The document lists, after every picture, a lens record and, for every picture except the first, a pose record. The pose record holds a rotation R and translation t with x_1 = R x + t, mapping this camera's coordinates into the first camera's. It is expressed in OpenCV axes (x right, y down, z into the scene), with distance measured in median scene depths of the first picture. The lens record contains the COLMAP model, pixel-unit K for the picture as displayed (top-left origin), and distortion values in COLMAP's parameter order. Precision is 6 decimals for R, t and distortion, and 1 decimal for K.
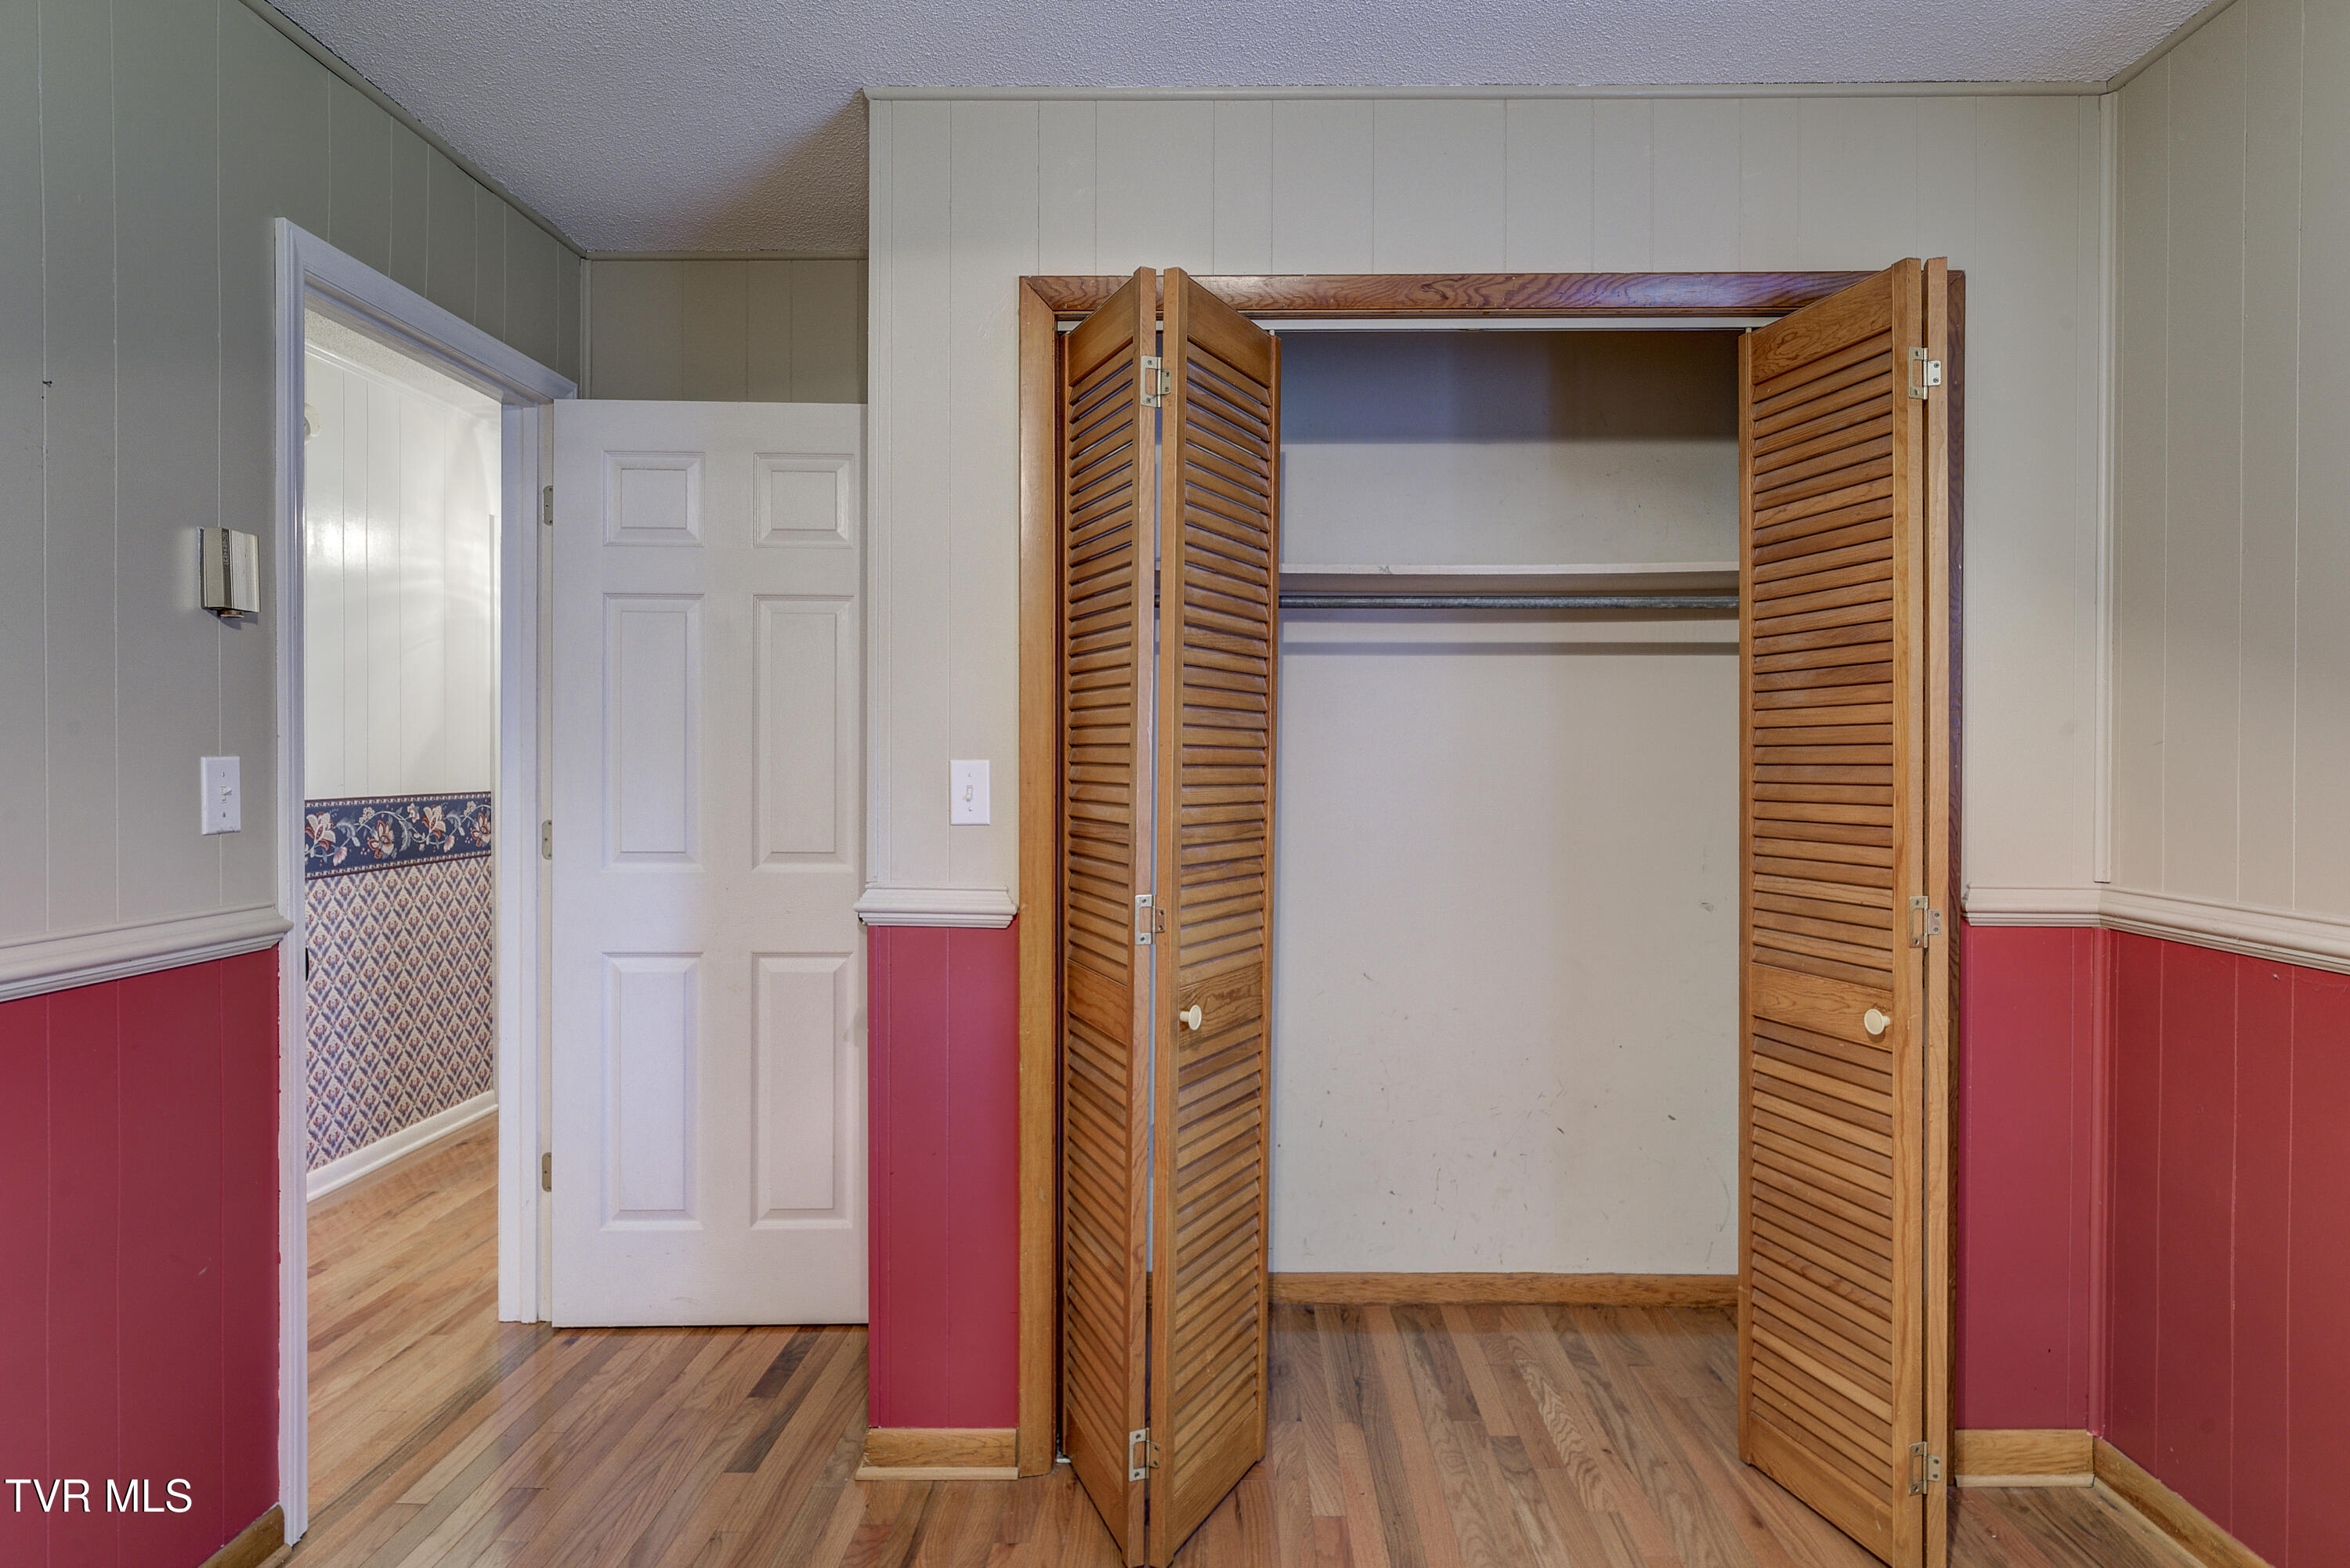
lens RADIAL K [[1301.3, 0, 1182.2], [0, 1301.3, 767.8], [0, 0, 1]] dist [0.003148, -0.002609]
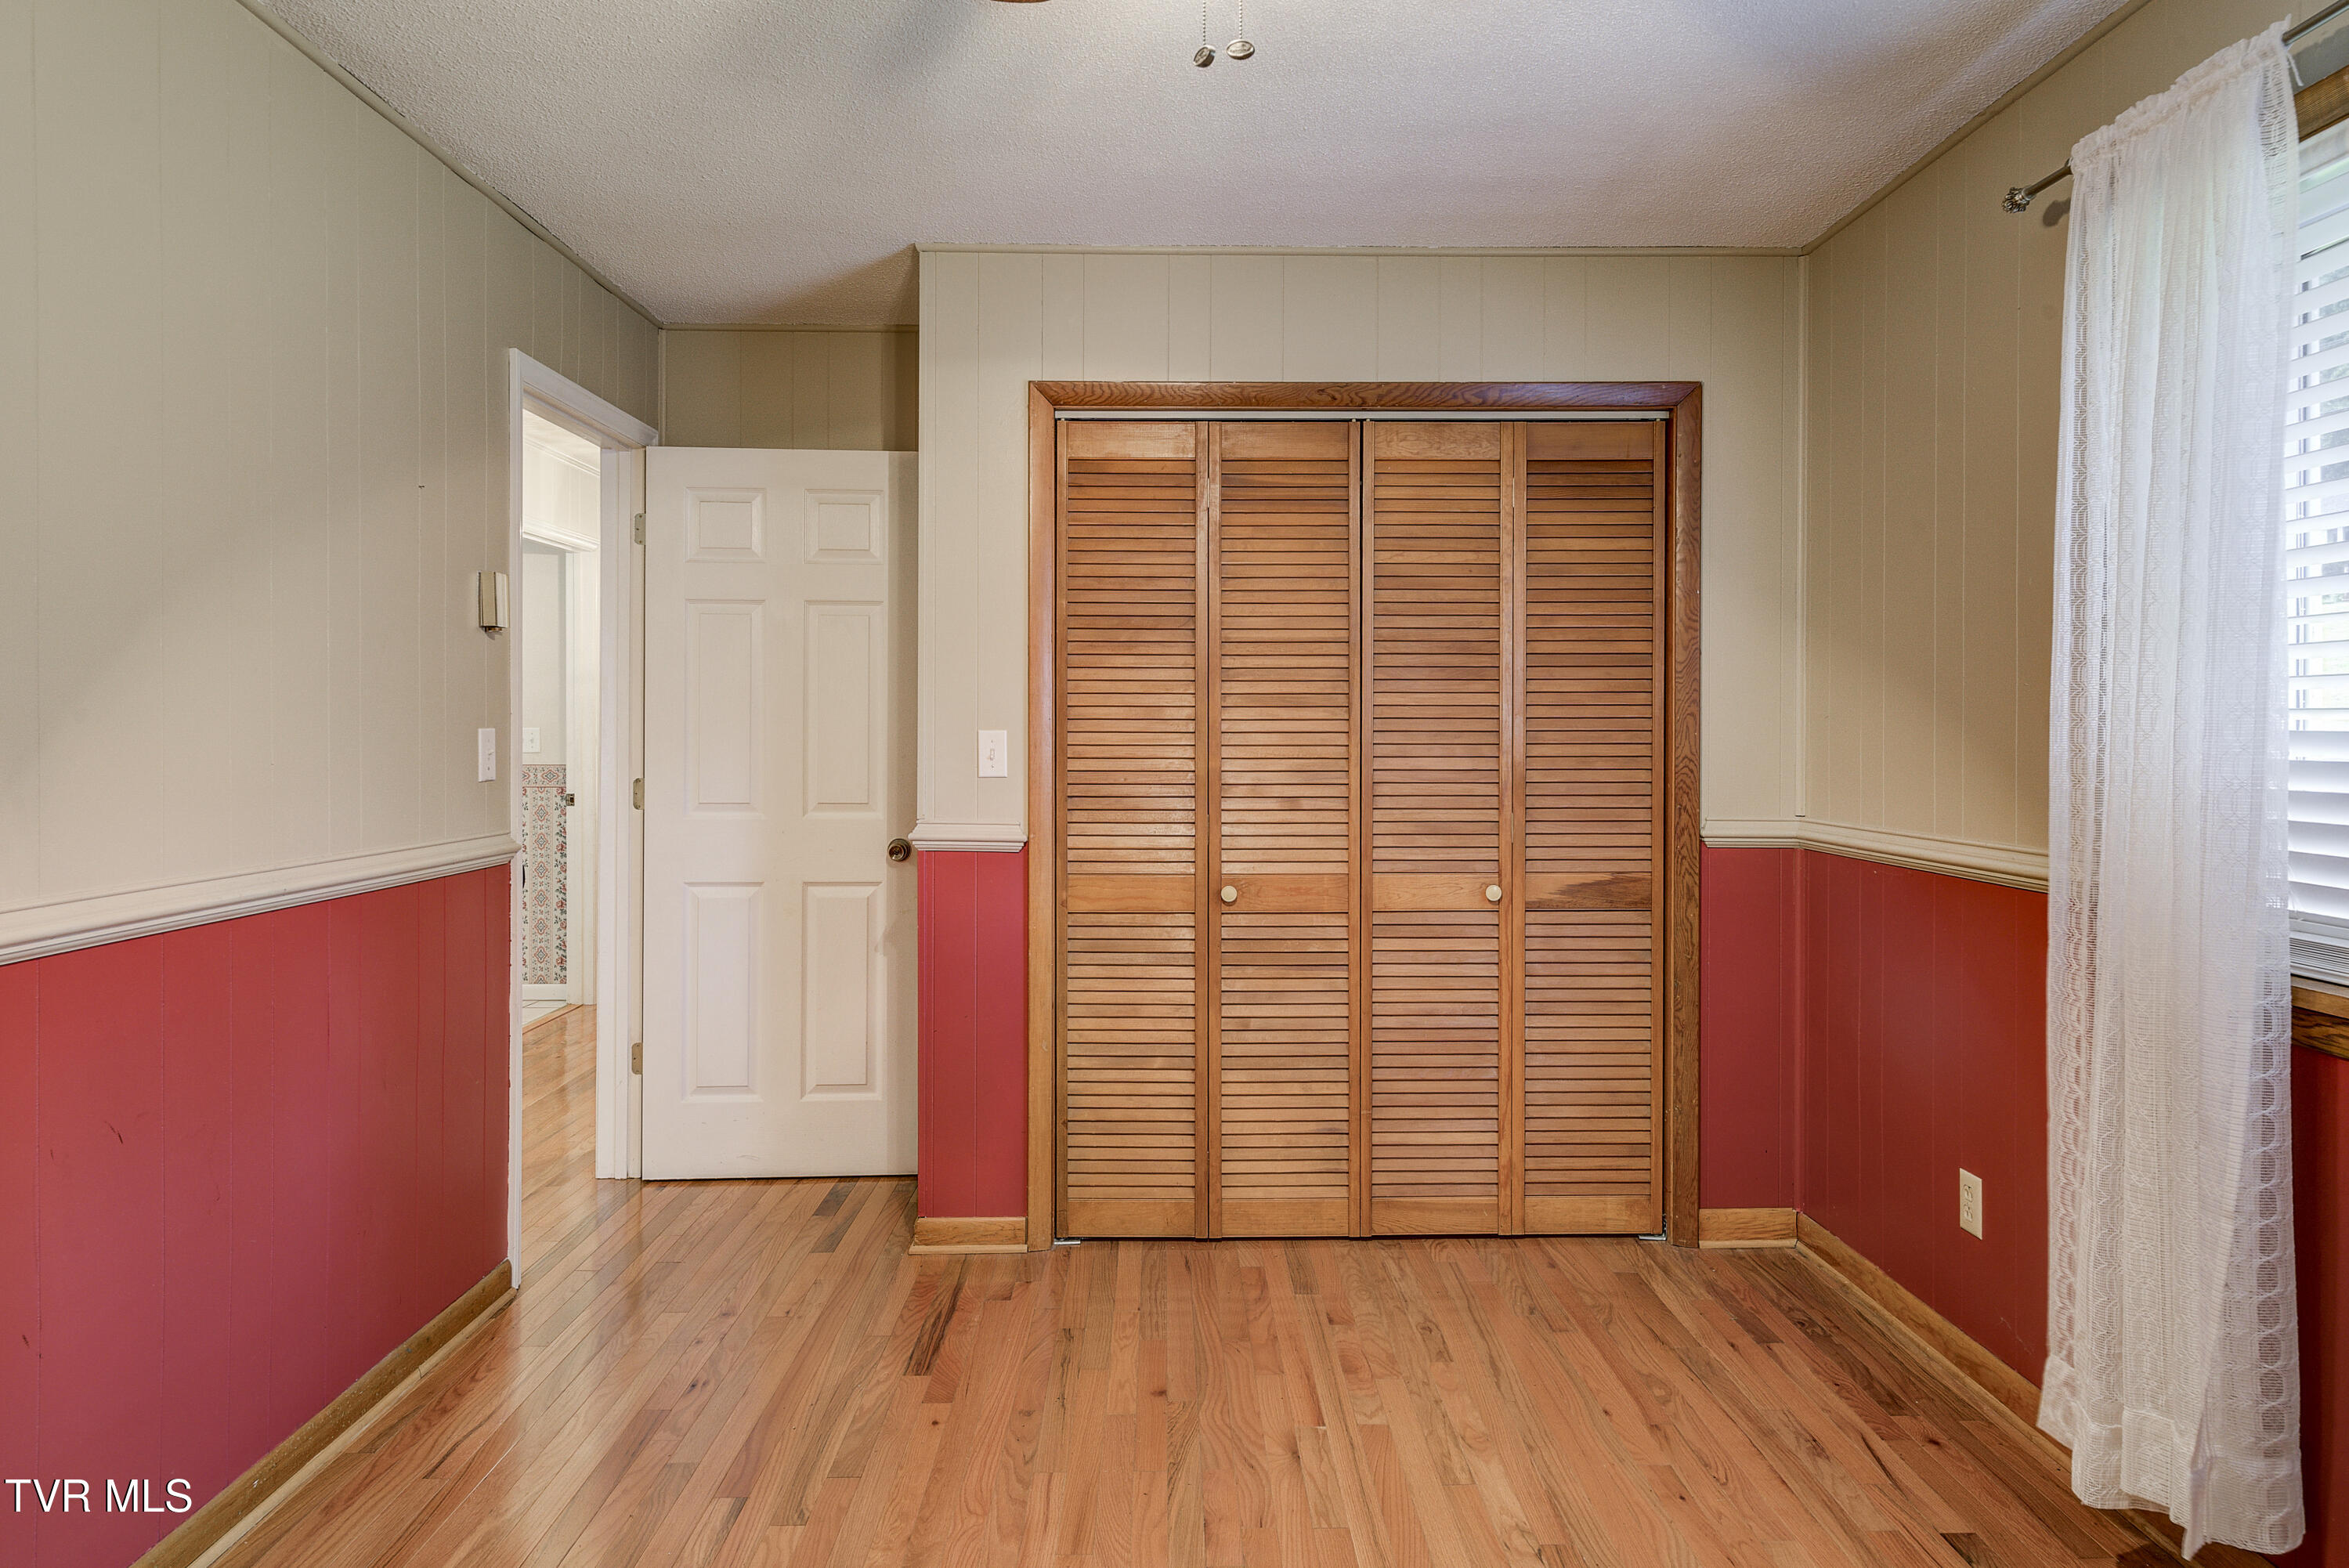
lens RADIAL K [[1329.9, 0, 1187.0], [0, 1329.9, 739.1], [0, 0, 1]] dist [0.001856, -0.000091]
pose [[0.998729, -0.001217, 0.050379, -0.026949], [0.001170, 0.999999, 0.000959, 0.002195], [-0.050380, -0.000899, 0.998730, -0.397931]]
